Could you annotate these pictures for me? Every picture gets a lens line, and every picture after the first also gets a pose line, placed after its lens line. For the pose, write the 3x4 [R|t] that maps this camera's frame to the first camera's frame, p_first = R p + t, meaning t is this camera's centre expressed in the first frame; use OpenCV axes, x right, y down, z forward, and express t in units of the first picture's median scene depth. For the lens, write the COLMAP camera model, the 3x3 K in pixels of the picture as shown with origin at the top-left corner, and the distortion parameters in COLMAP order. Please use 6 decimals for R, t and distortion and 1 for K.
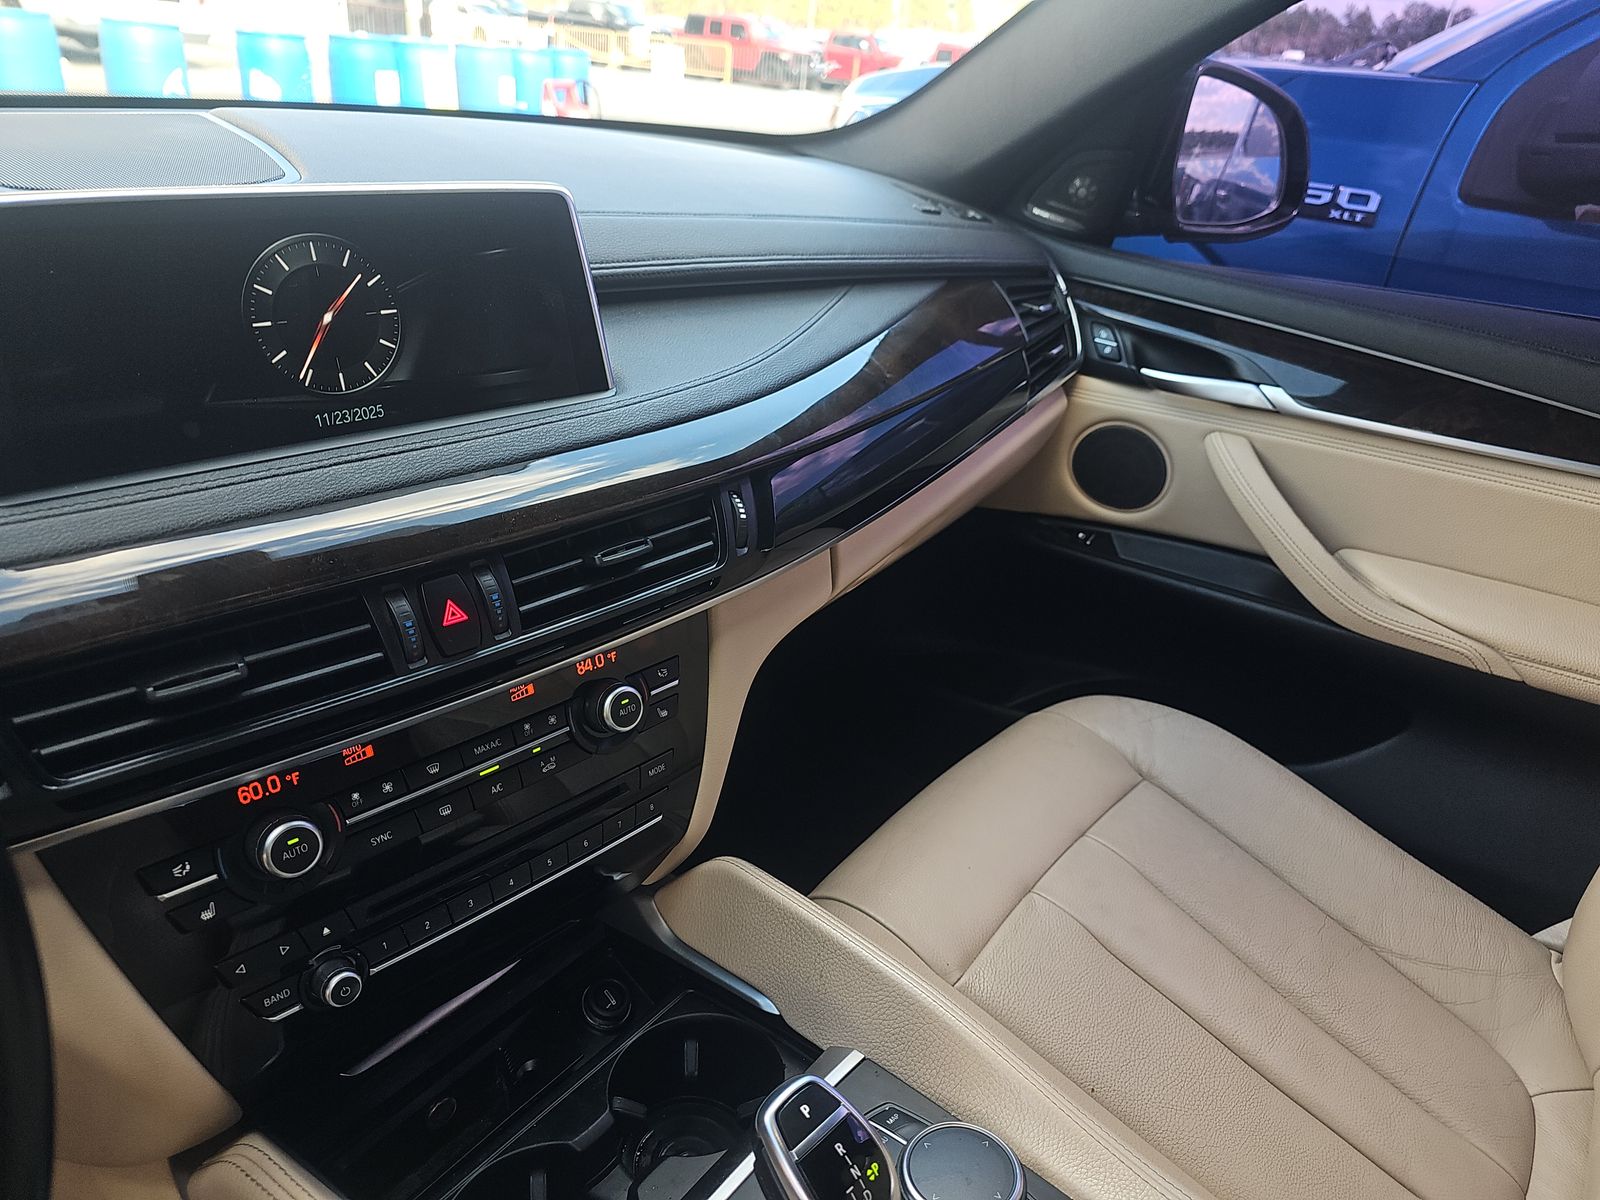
lens RADIAL K [[1086.5, 0, 800.0], [0, 1086.5, 600.0], [0, 0, 1]] dist [-0.006293, -0.005611]
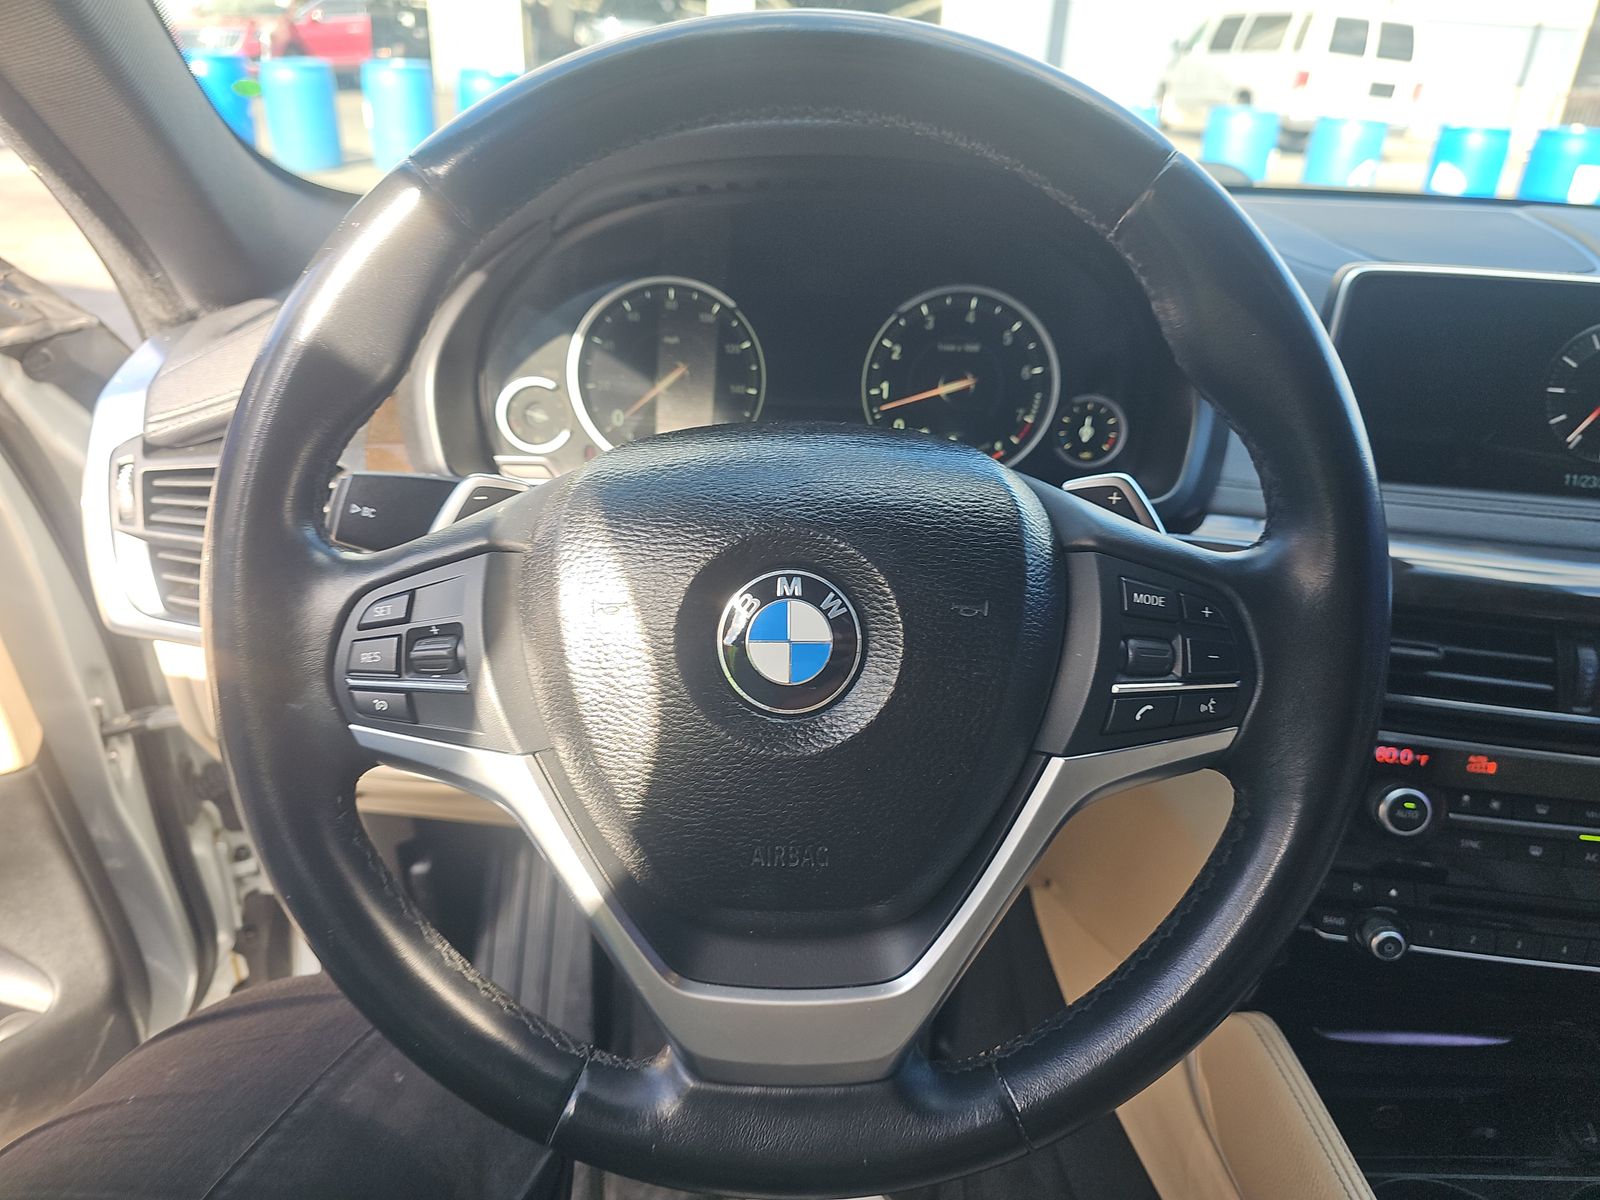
lens RADIAL K [[1086.5, 0, 800.0], [0, 1086.5, 600.0], [0, 0, 1]] dist [-0.006293, -0.005611]
pose [[0.609784, 0.300257, -0.733491, -0.057914], [-0.350885, 0.932098, 0.089851, 0.115161], [0.710664, 0.202581, 0.673734, -0.267144]]
